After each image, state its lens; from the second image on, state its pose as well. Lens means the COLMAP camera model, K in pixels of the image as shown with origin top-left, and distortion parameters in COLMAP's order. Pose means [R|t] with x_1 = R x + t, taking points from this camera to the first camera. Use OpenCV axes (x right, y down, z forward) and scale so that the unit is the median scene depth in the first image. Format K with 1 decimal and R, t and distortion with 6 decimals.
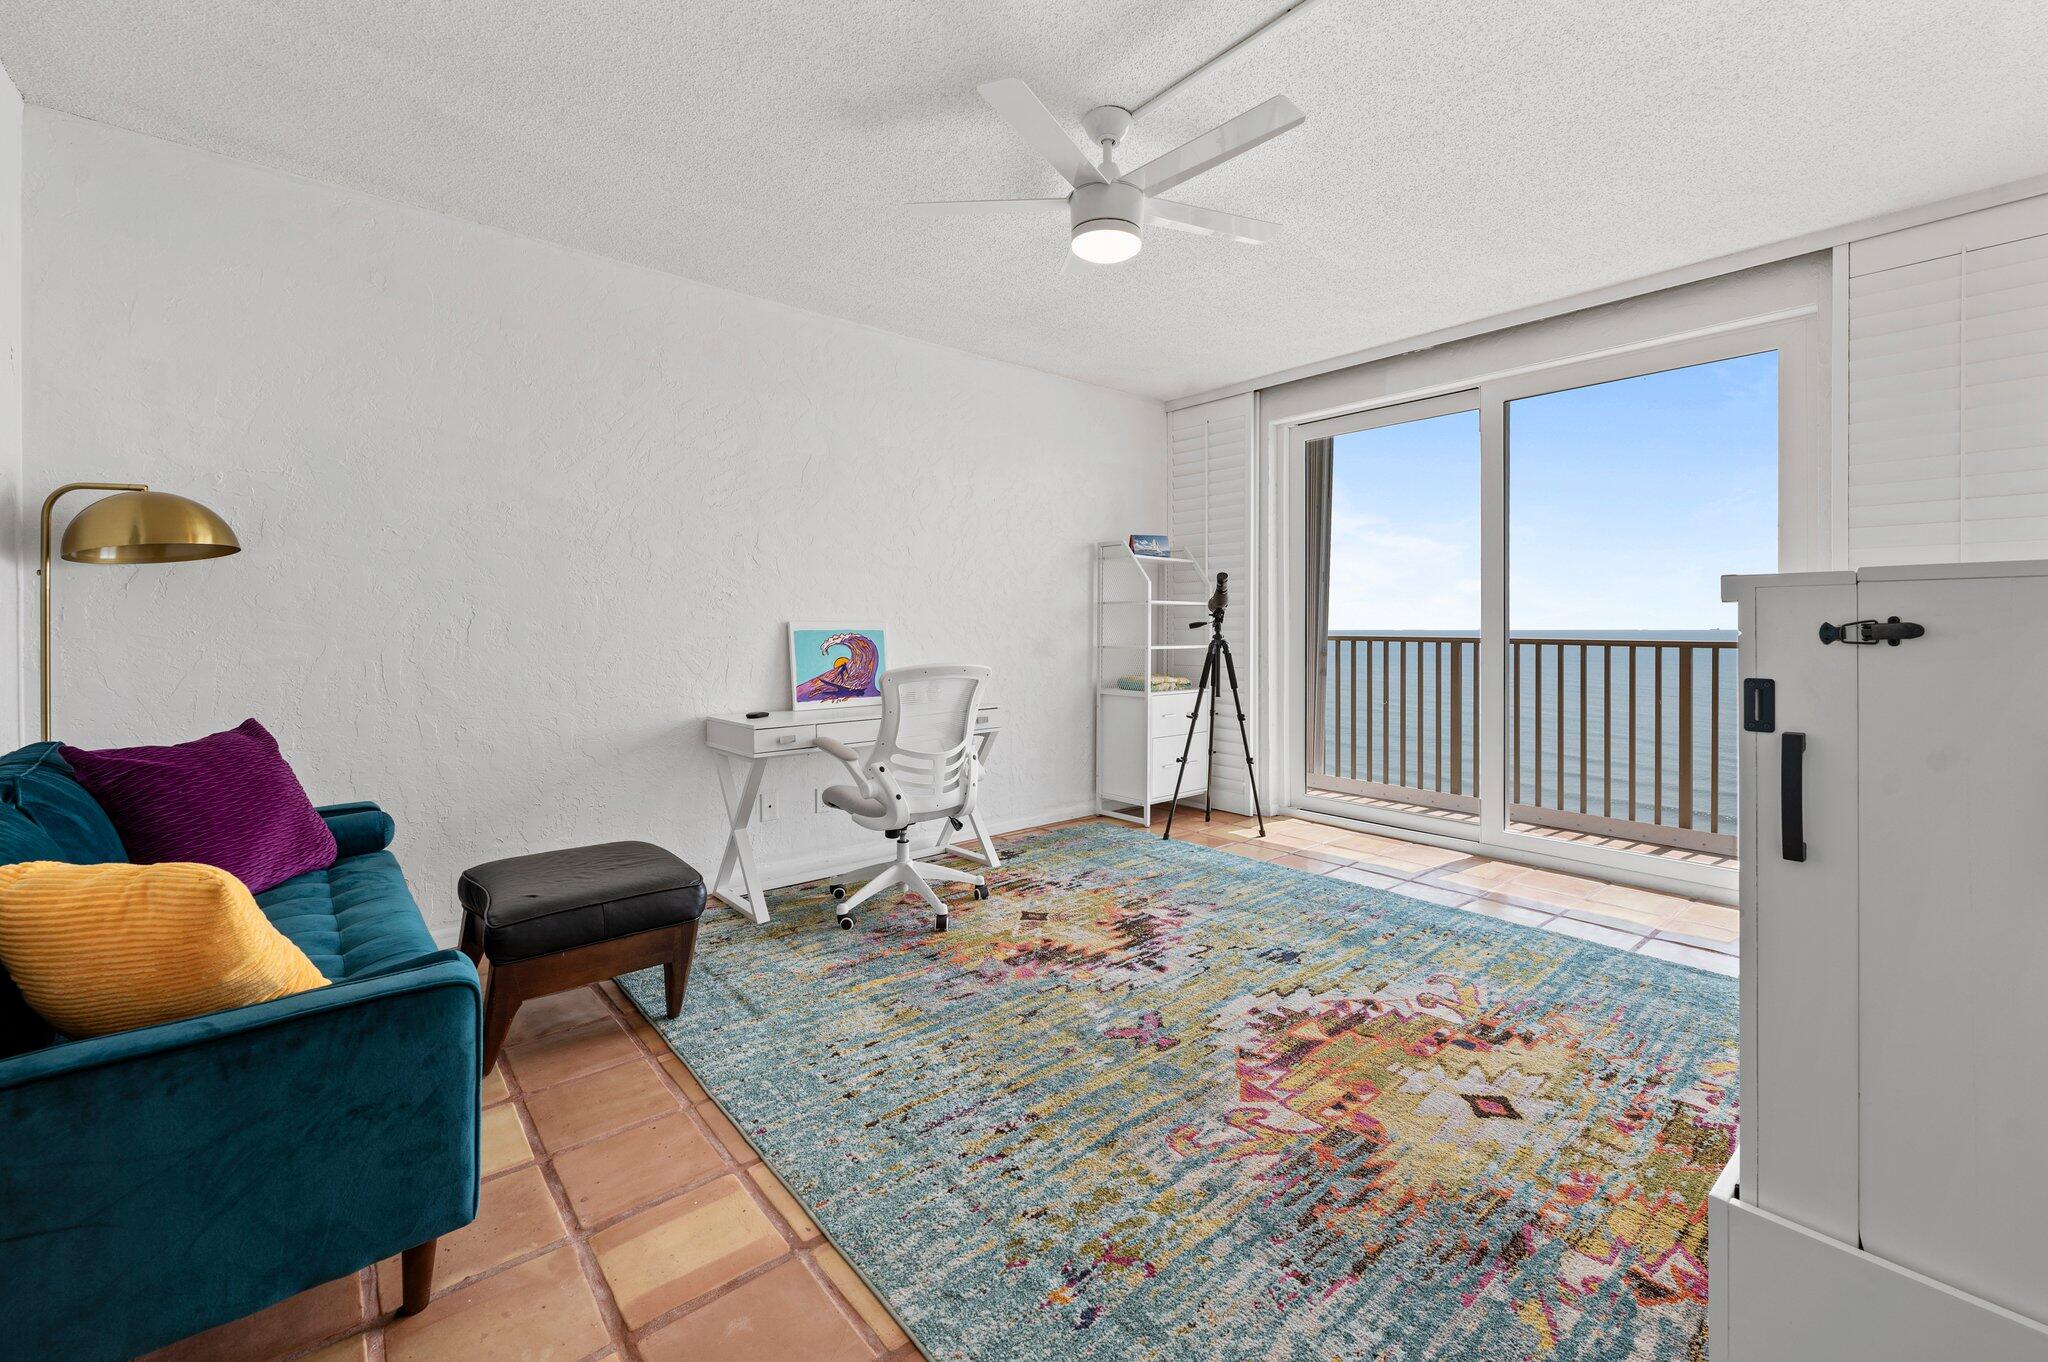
lens RADIAL K [[833.6, 0, 1032.9], [0, 833.6, 632.5], [0, 0, 1]] dist [0.003515, -0.000998]
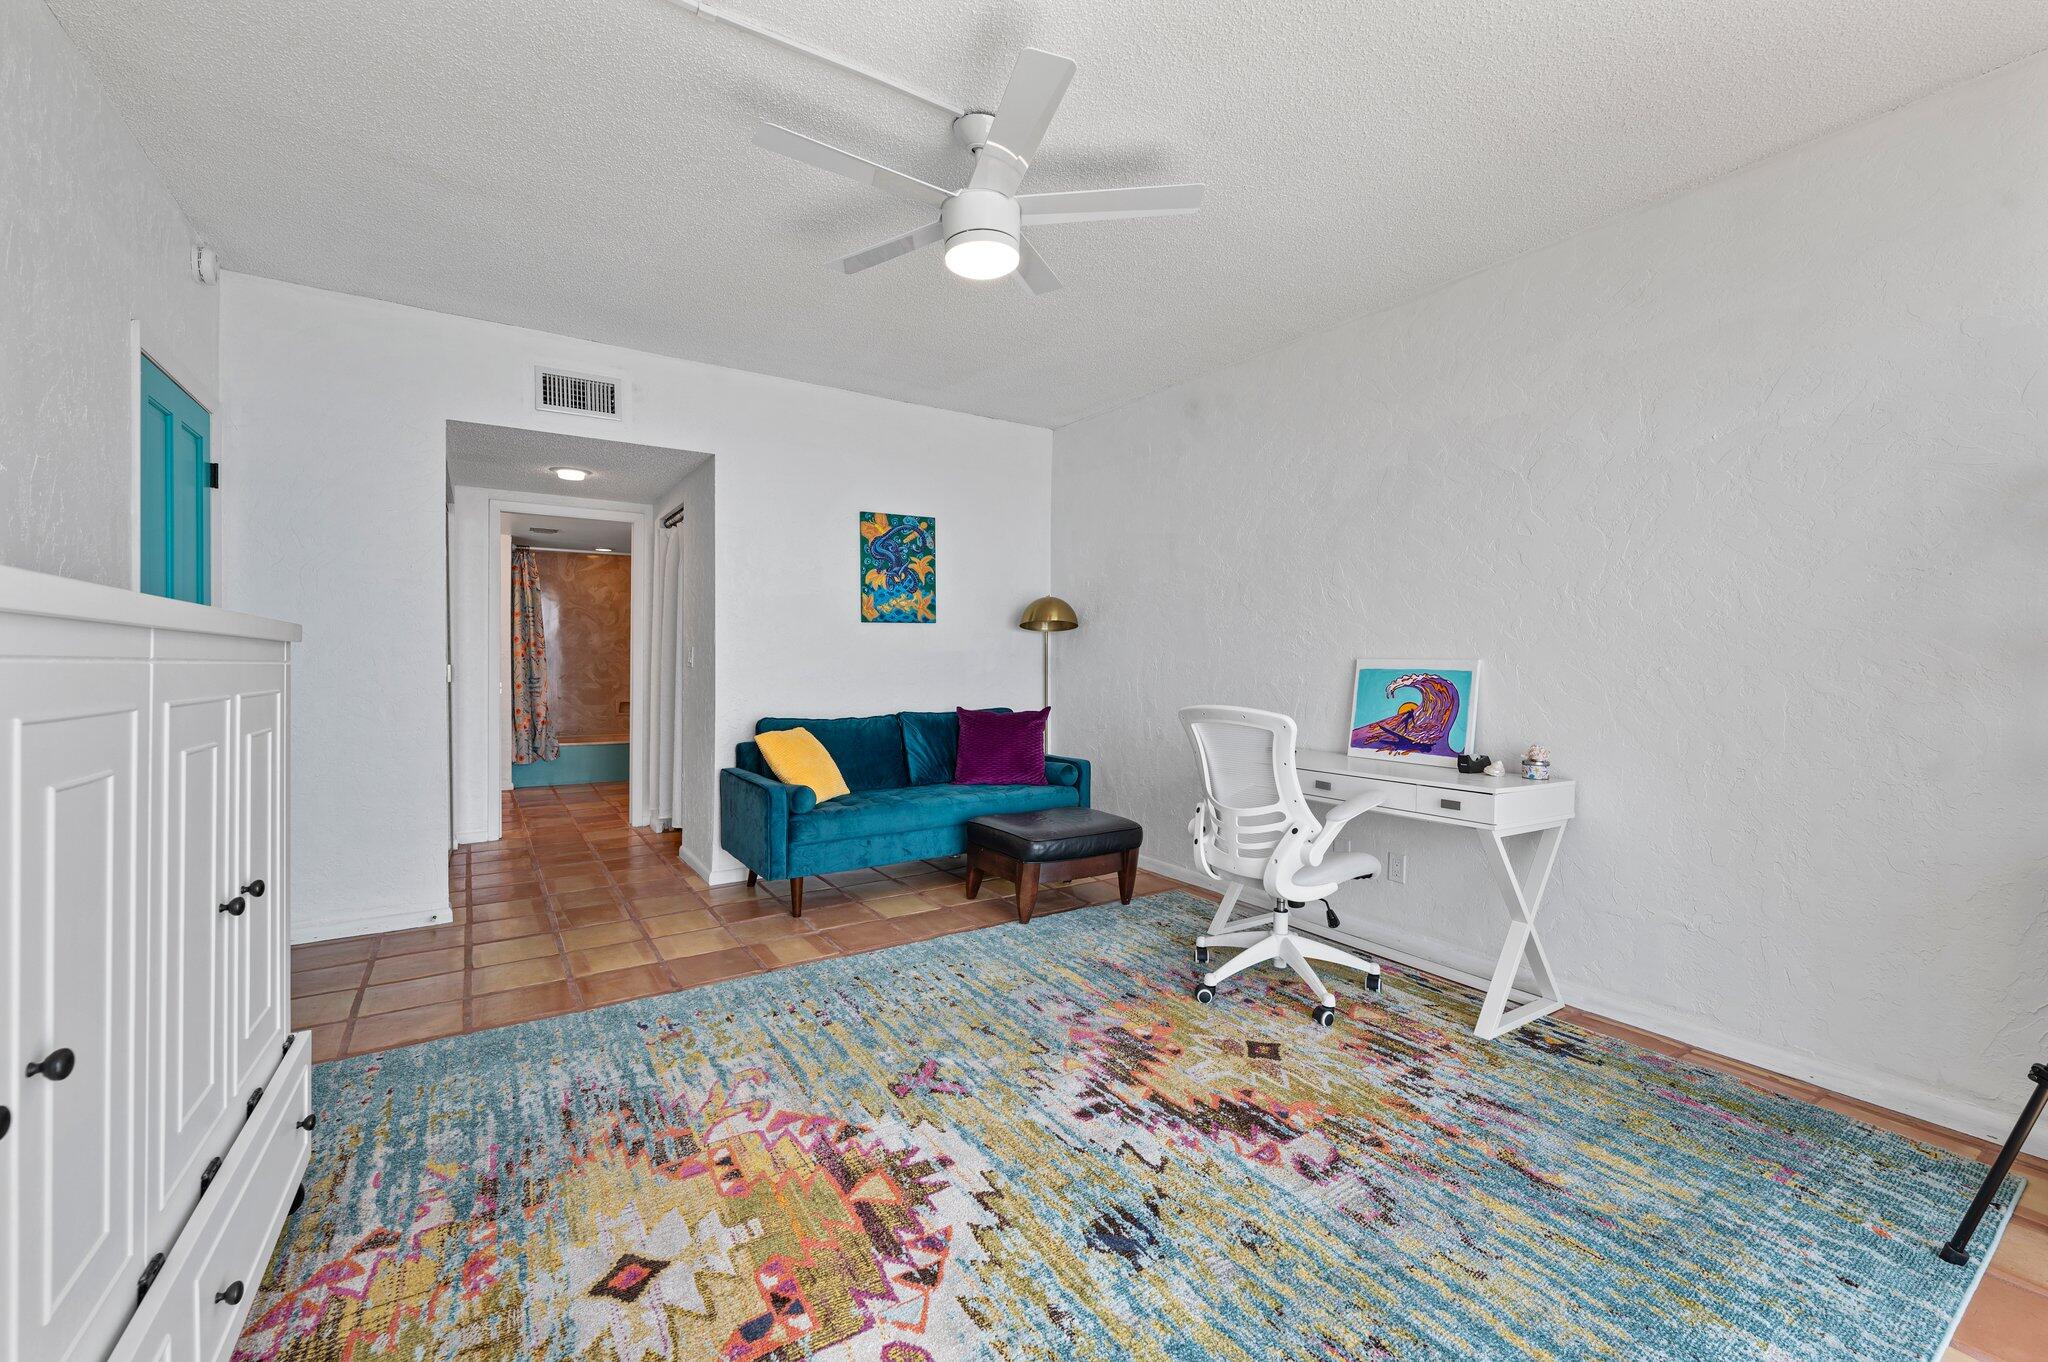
lens RADIAL K [[833.6, 0, 1040.5], [0, 833.6, 672.3], [0, 0, 1]] dist [0.003515, -0.000998]
pose [[-0.112225, 0.016248, -0.993550, 0.843635], [-0.016539, 0.999697, 0.018217, -0.012075], [0.993545, 0.018477, -0.111922, 0.967292]]
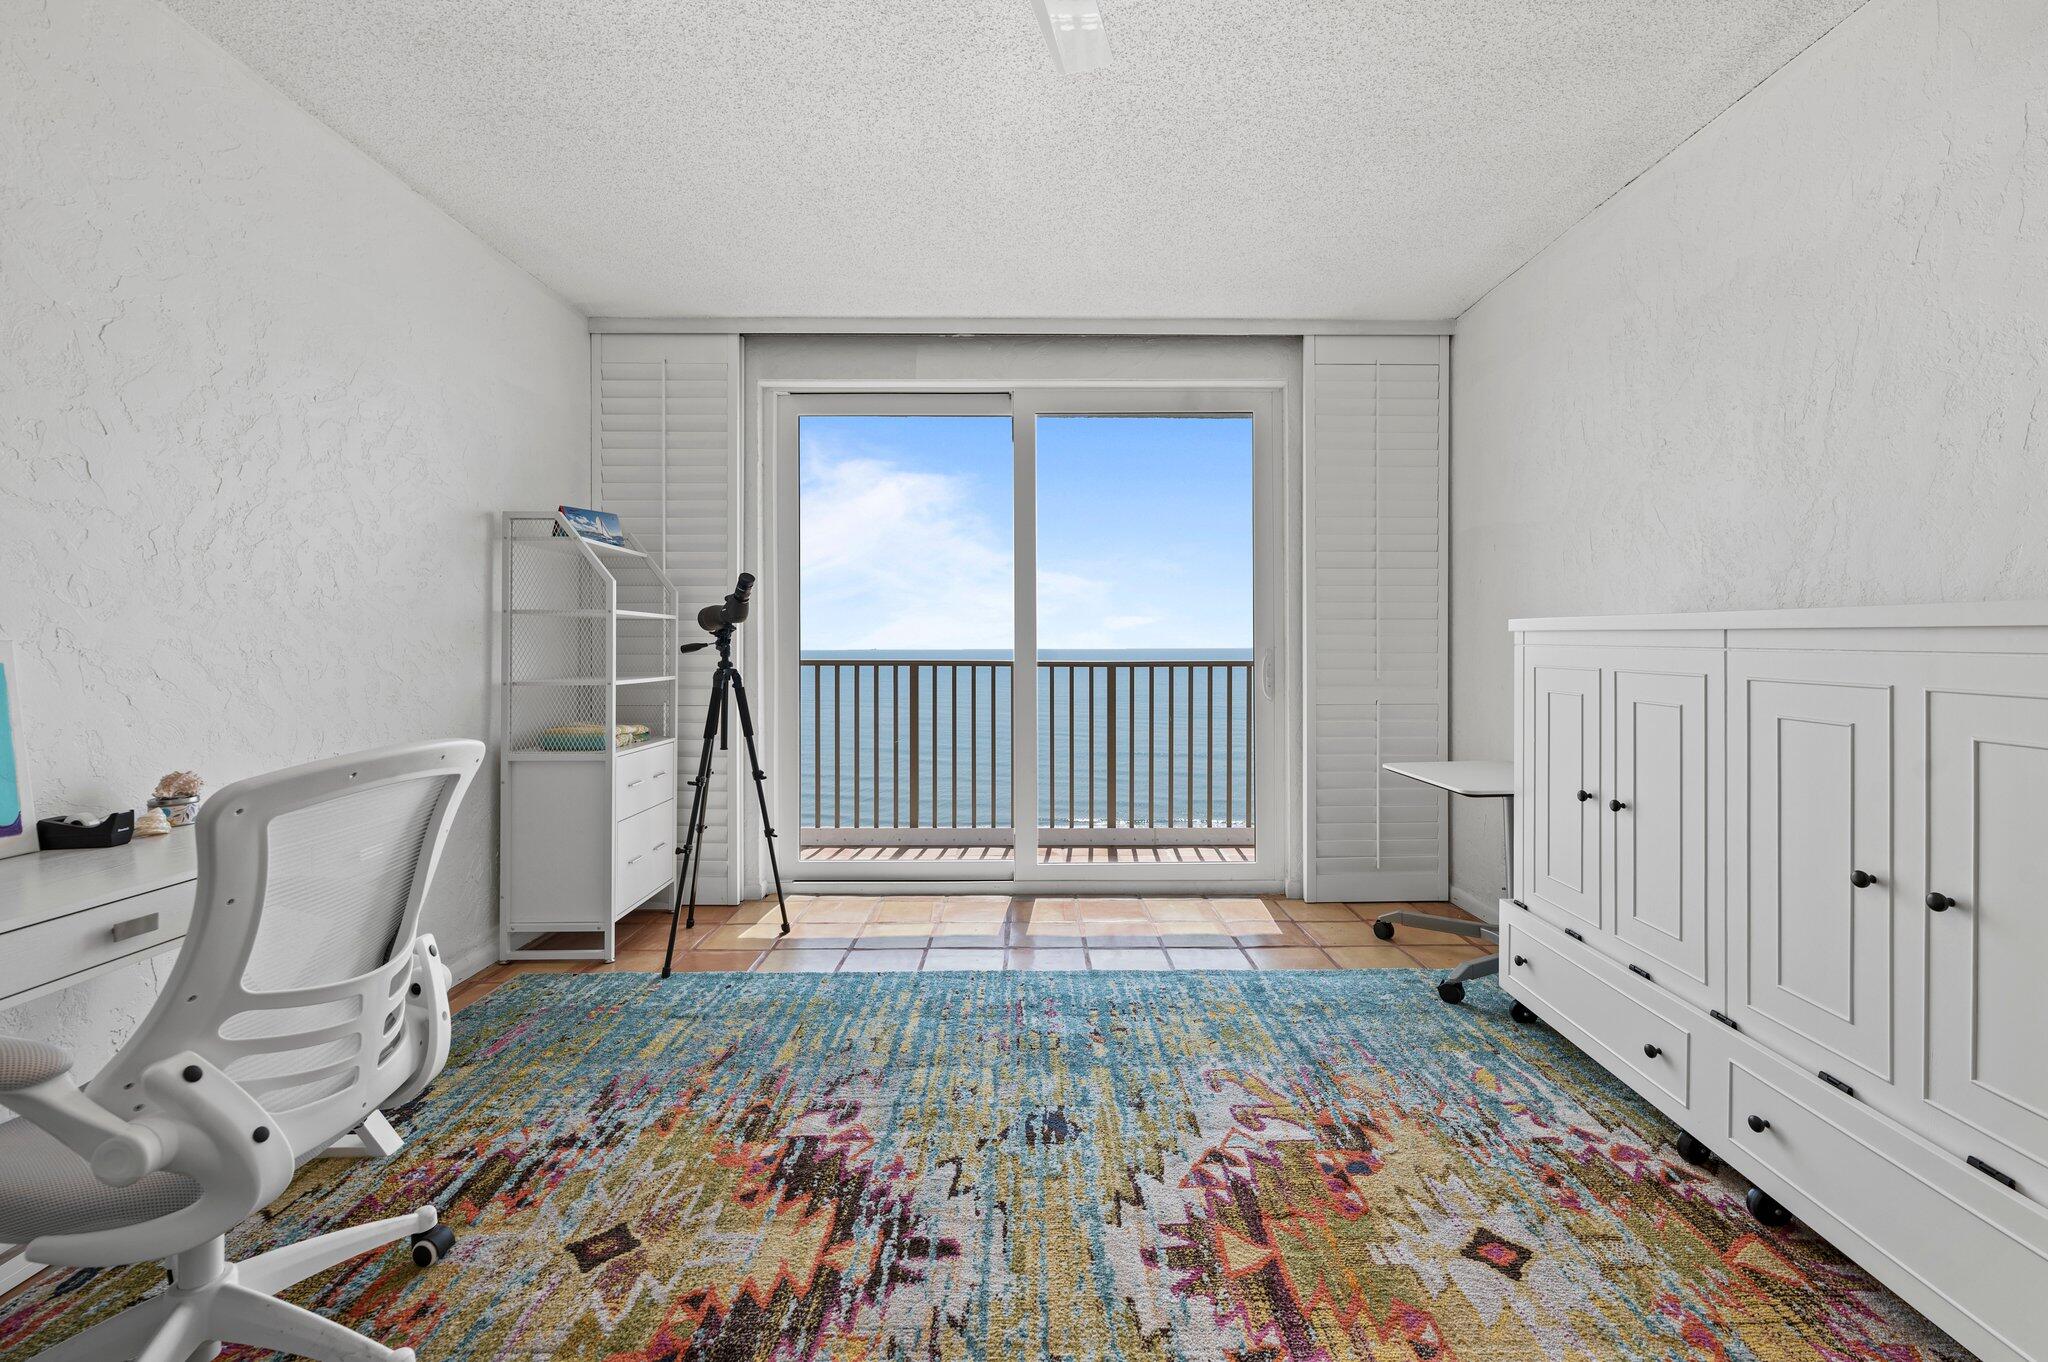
lens RADIAL K [[833.6, 0, 1030.3], [0, 833.6, 645.8], [0, 0, 1]] dist [0.003515, -0.000998]
pose [[0.649462, 0.000524, 0.760394, -0.228483], [0.007498, 0.999947, -0.007093, -0.005111], [-0.760357, 0.010308, 0.649423, 0.541116]]
